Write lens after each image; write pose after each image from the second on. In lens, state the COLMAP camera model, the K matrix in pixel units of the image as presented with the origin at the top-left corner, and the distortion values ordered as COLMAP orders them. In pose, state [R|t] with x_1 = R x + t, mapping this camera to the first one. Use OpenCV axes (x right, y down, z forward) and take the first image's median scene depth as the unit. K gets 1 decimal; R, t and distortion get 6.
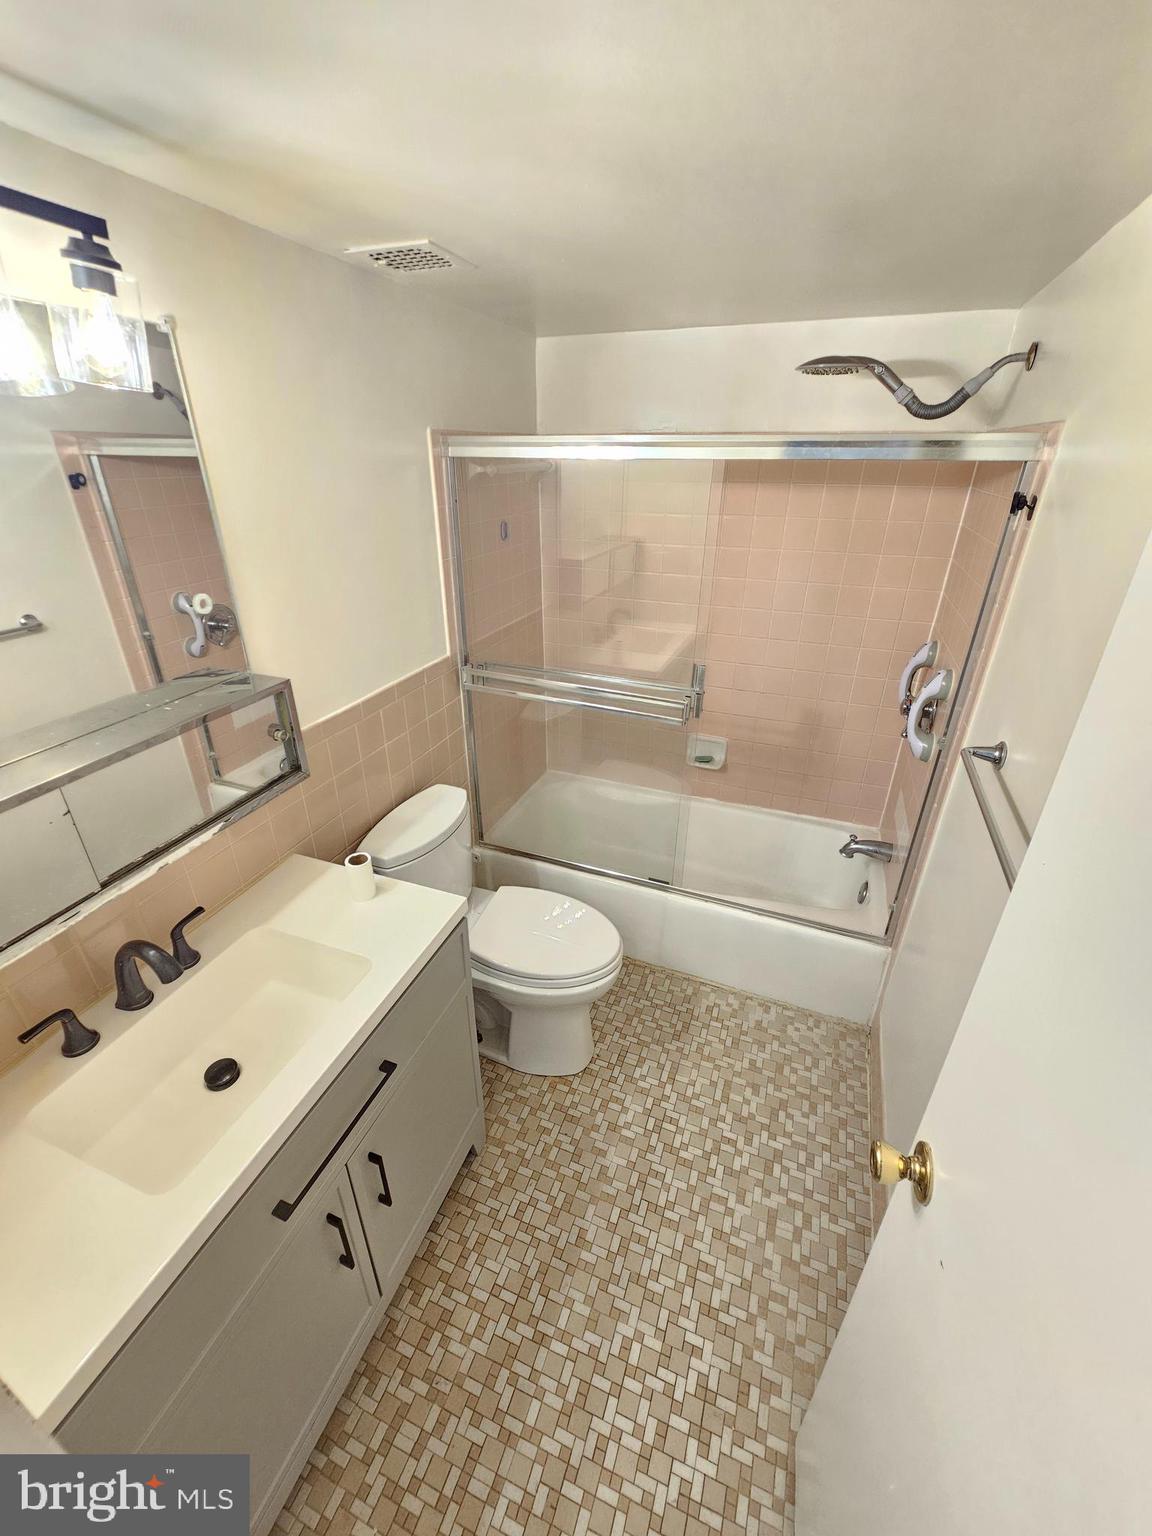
lens RADIAL K [[631.3, 0, 571.2], [0, 631.3, 765.2], [0, 0, 1]] dist [-0.004074, 0.000893]
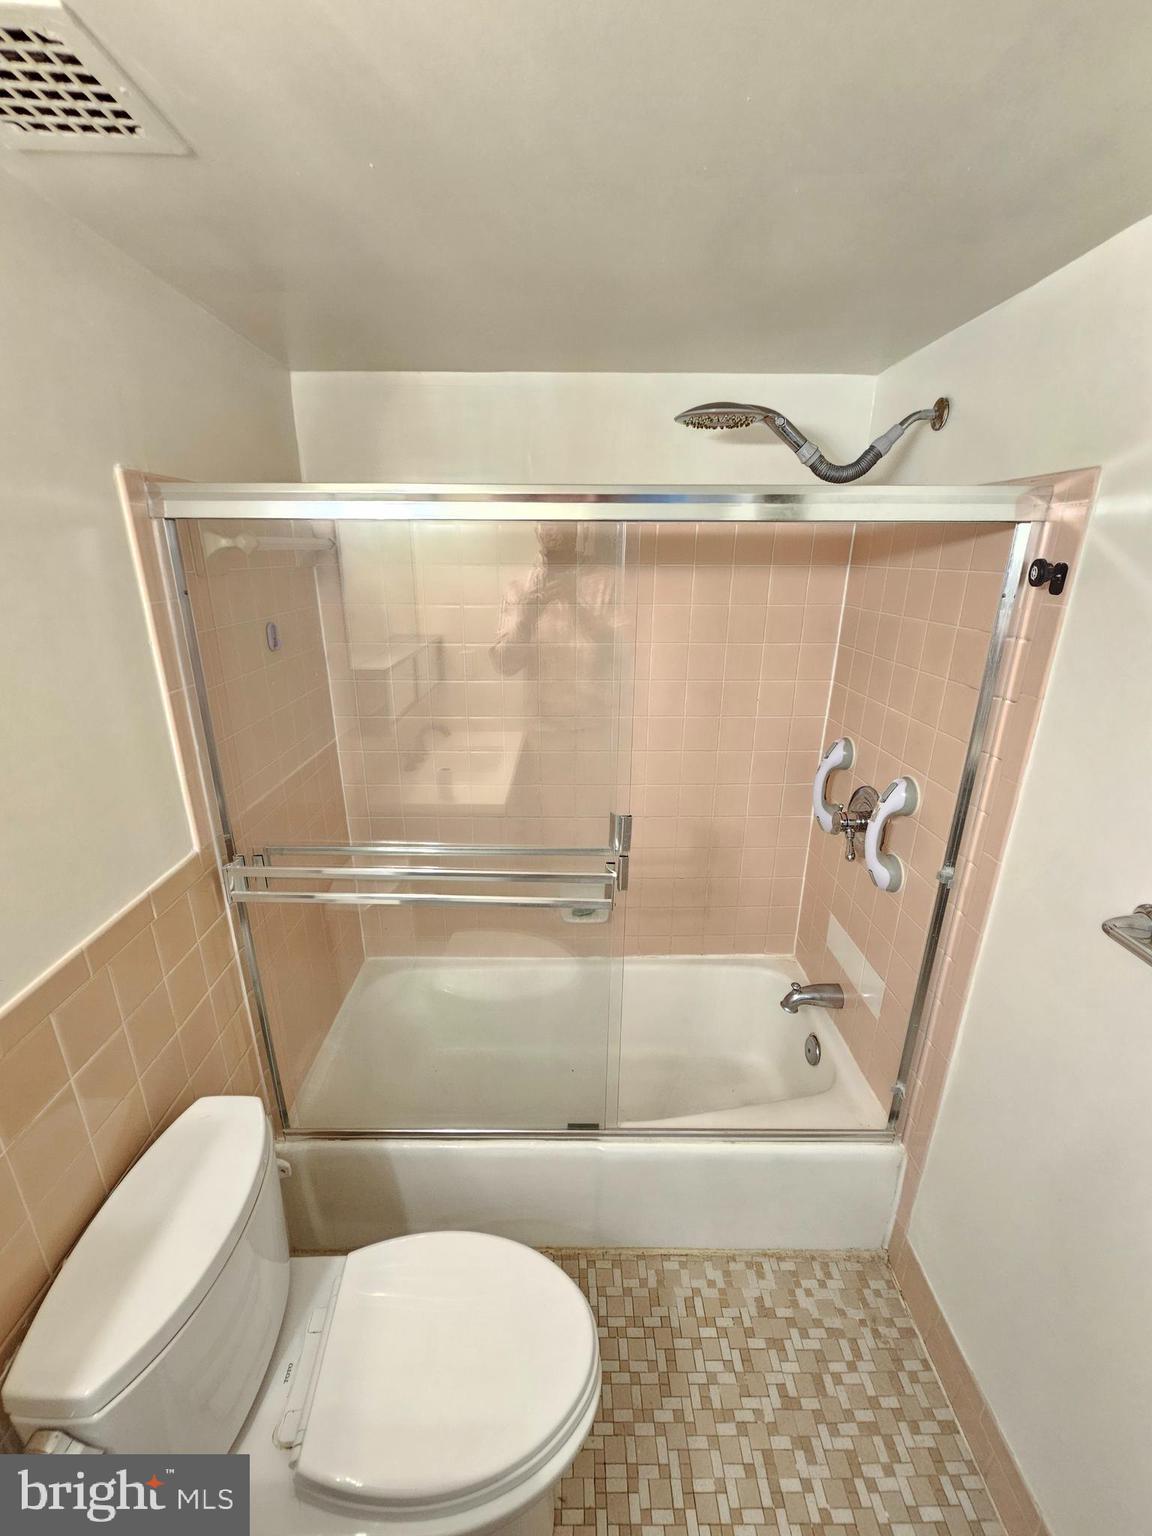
lens RADIAL K [[631.3, 0, 566.7], [0, 631.3, 766.2], [0, 0, 1]] dist [-0.004074, 0.000893]
pose [[0.928873, -0.118594, 0.350899, -0.079892], [0.165121, 0.980595, -0.105683, -0.144636], [-0.331556, 0.156107, 0.930431, 0.371452]]
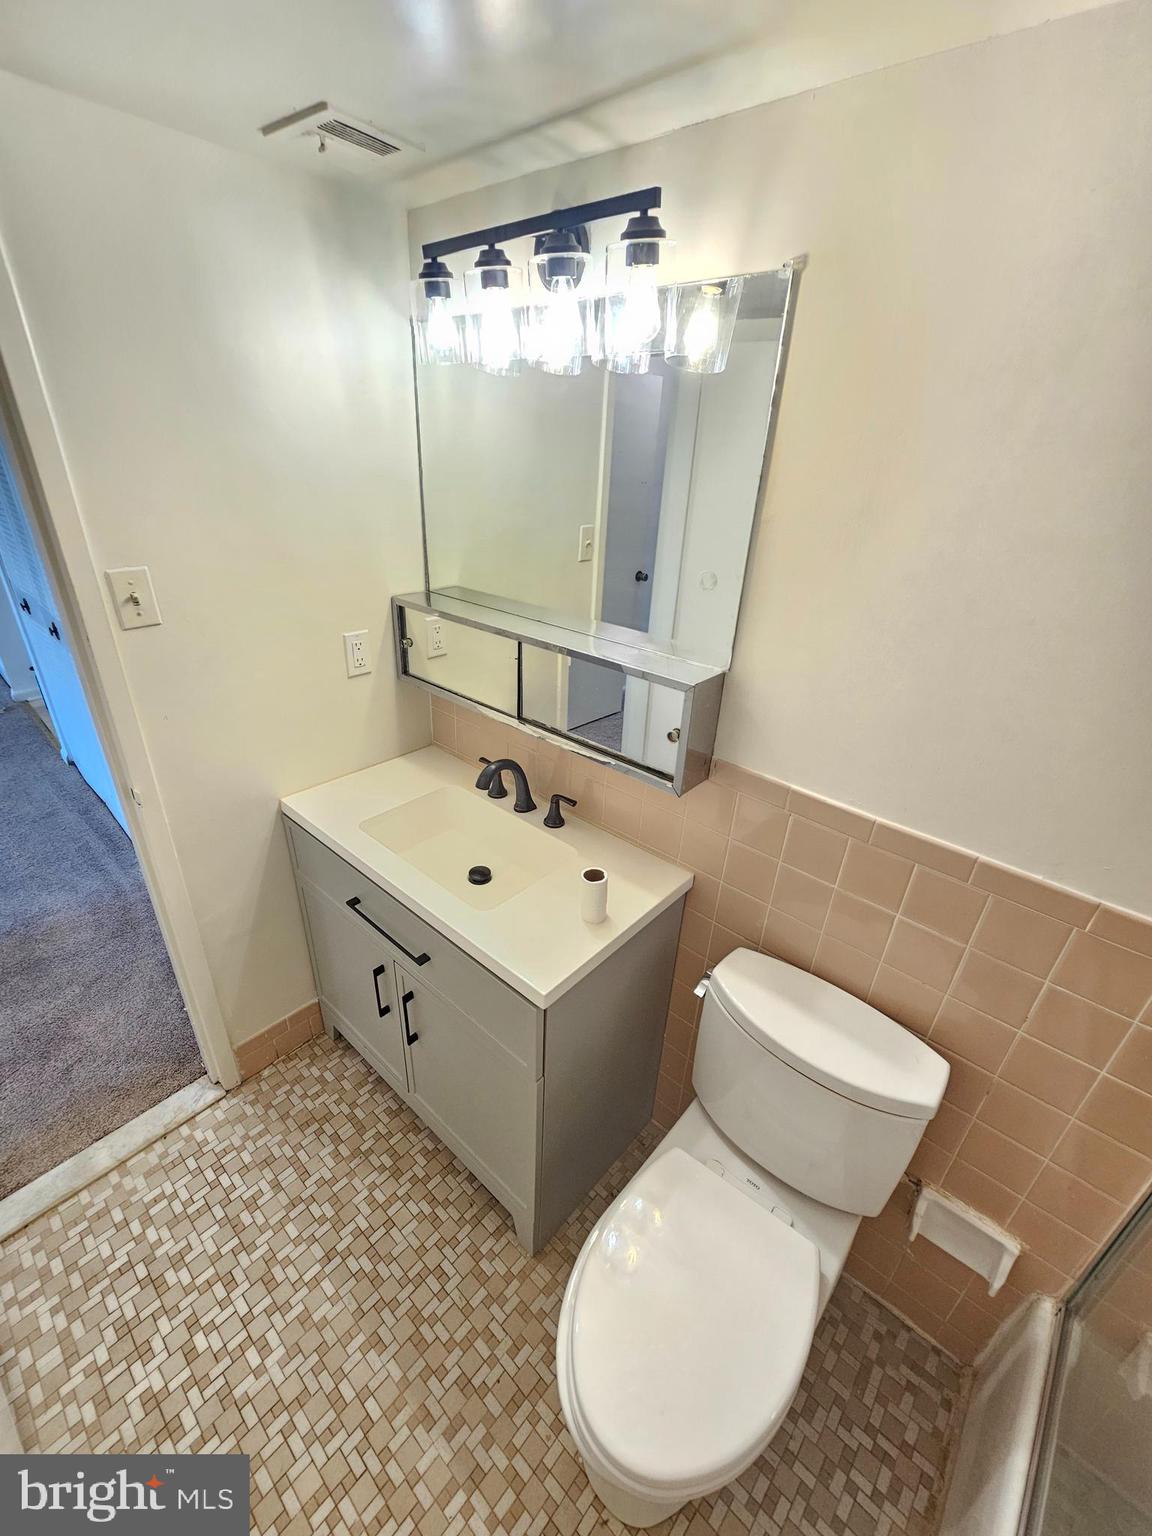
lens RADIAL K [[631.3, 0, 565.9], [0, 631.3, 765.8], [0, 0, 1]] dist [-0.004074, 0.000893]
pose [[-0.360053, 0.406864, -0.839537, 0.257058], [-0.455814, 0.708452, 0.538822, -0.298222], [0.813999, 0.576678, -0.069626, 0.659876]]
